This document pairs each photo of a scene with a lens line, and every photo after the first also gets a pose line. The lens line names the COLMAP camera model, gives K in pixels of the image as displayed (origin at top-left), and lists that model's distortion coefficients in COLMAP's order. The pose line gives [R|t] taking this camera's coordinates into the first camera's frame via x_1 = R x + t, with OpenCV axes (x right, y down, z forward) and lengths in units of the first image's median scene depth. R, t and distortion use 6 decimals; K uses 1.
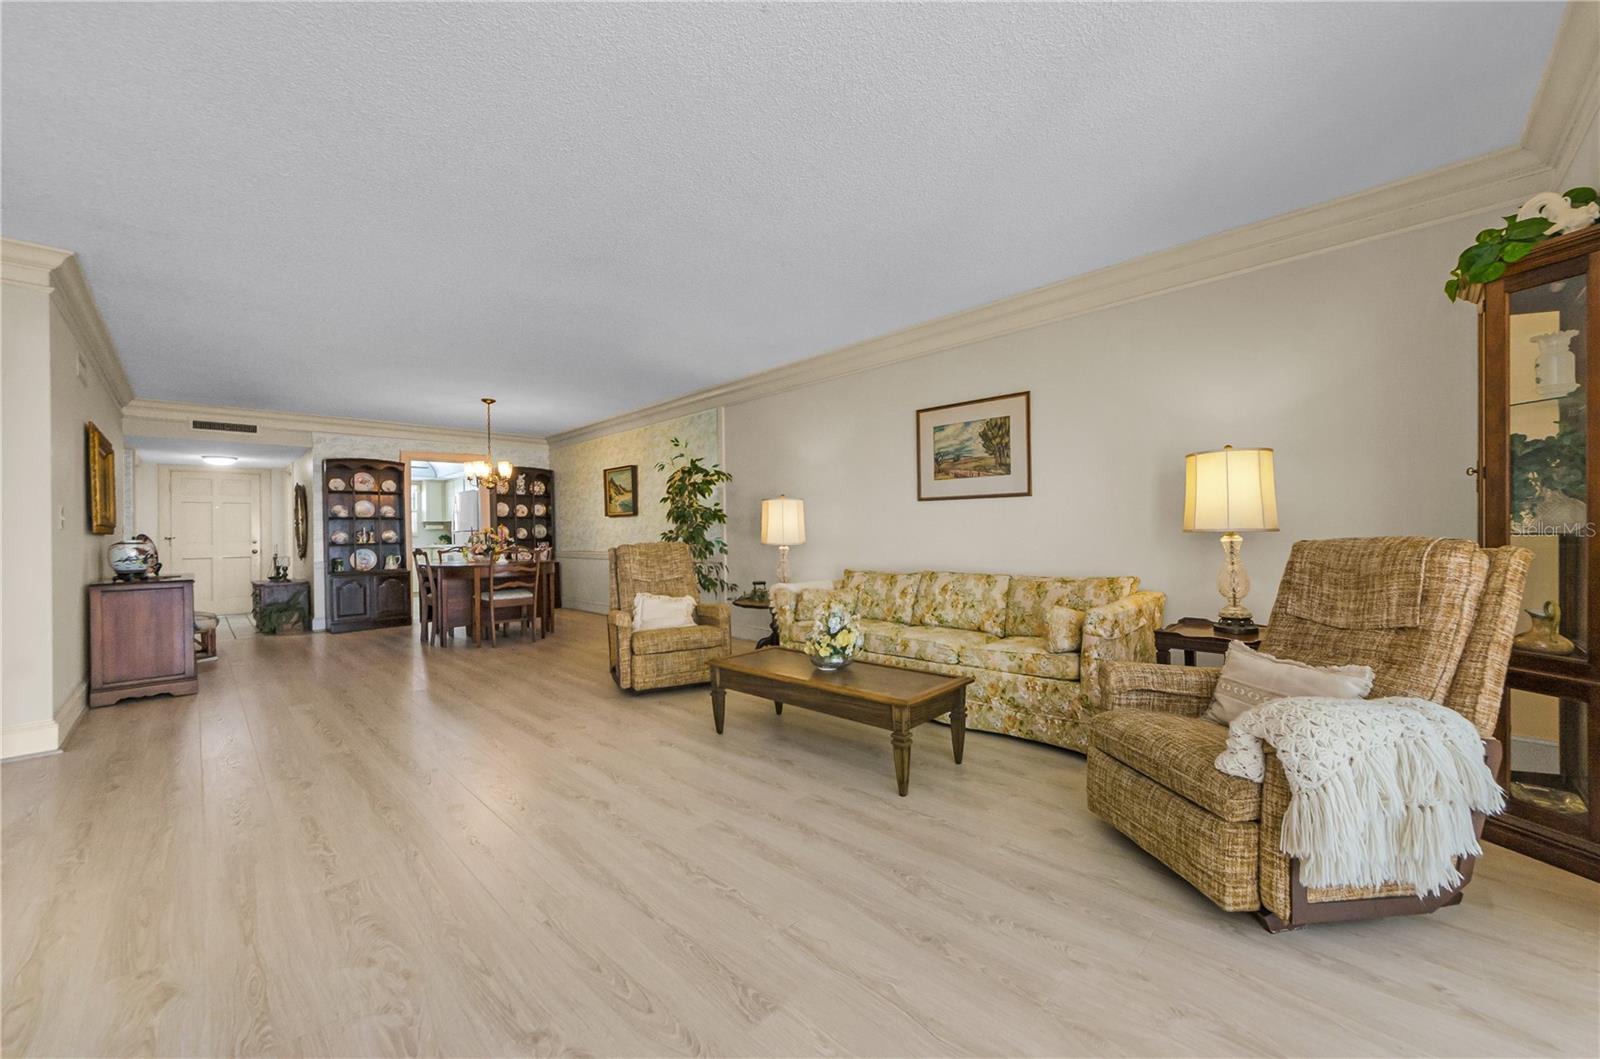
lens RADIAL K [[547.2, 0, 780.9], [0, 547.2, 532.7], [0, 0, 1]] dist [-0.000160, -0.000004]
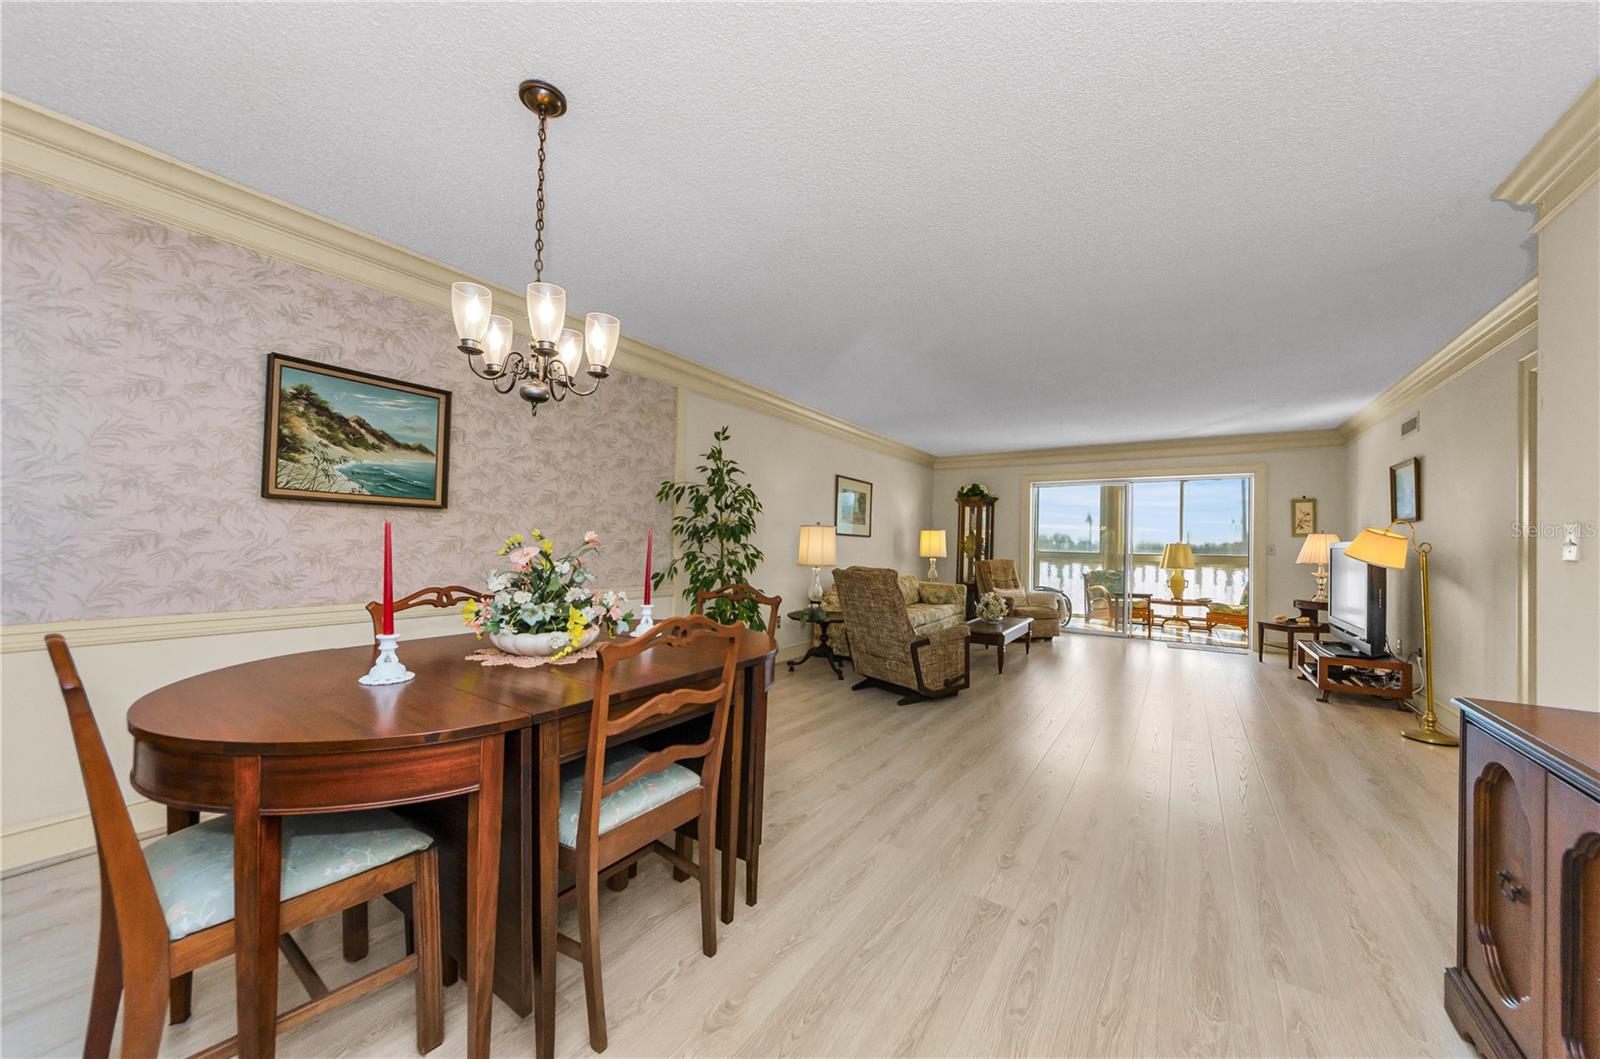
lens RADIAL K [[547.2, 0, 780.9], [0, 547.2, 532.7], [0, 0, 1]] dist [-0.000160, -0.000004]
pose [[-0.197005, 0.025633, 0.980067, -0.700753], [-0.012168, 0.999517, -0.028588, -0.008846], [-0.980327, -0.017558, -0.196598, 0.828263]]
